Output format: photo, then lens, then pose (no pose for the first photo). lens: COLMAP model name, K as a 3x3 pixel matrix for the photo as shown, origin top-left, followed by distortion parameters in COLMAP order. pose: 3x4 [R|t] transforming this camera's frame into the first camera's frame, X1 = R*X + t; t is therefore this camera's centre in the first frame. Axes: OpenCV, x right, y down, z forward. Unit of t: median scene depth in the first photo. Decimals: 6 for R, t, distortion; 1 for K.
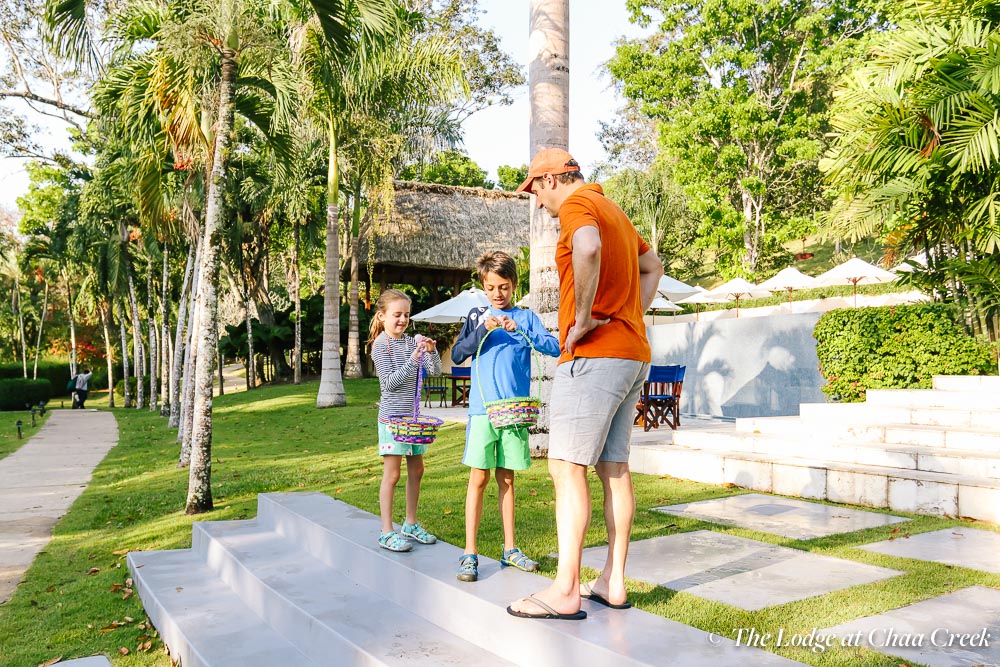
lens RADIAL K [[882.2, 0, 500.0], [0, 882.2, 333.5], [0, 0, 1]] dist [0.004605, 0.003239]
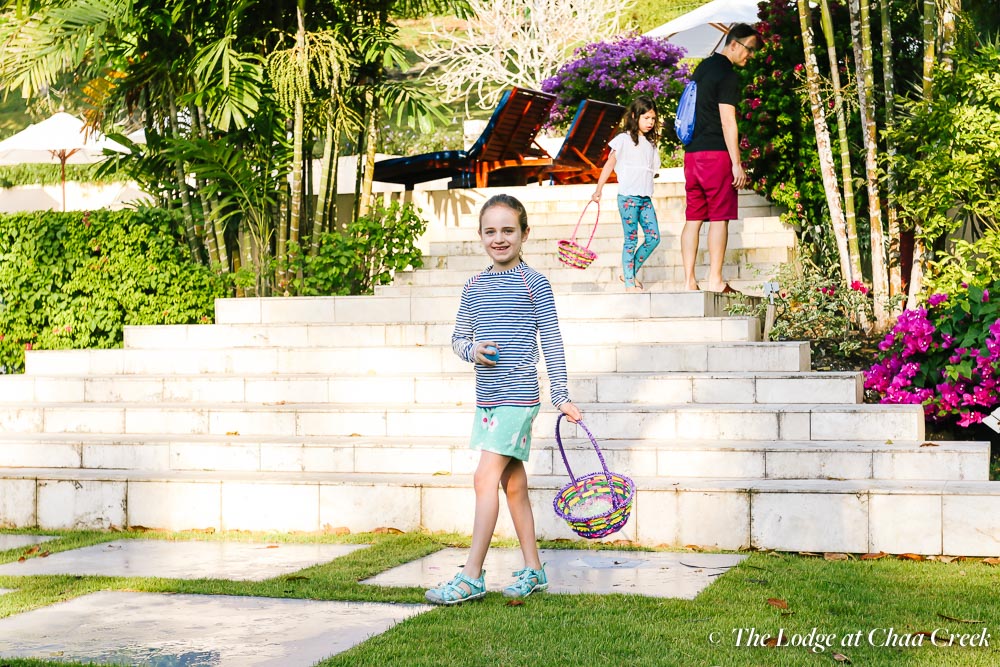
lens RADIAL K [[1977.3, 0, 500.0], [0, 1977.3, 333.5], [0, 0, 1]] dist [-0.004624, -0.100781]
pose [[0.838593, -0.015979, 0.544524, -0.041662], [-0.006094, 0.999232, 0.038706, -0.002593], [-0.544725, -0.035777, 0.837851, -0.255345]]
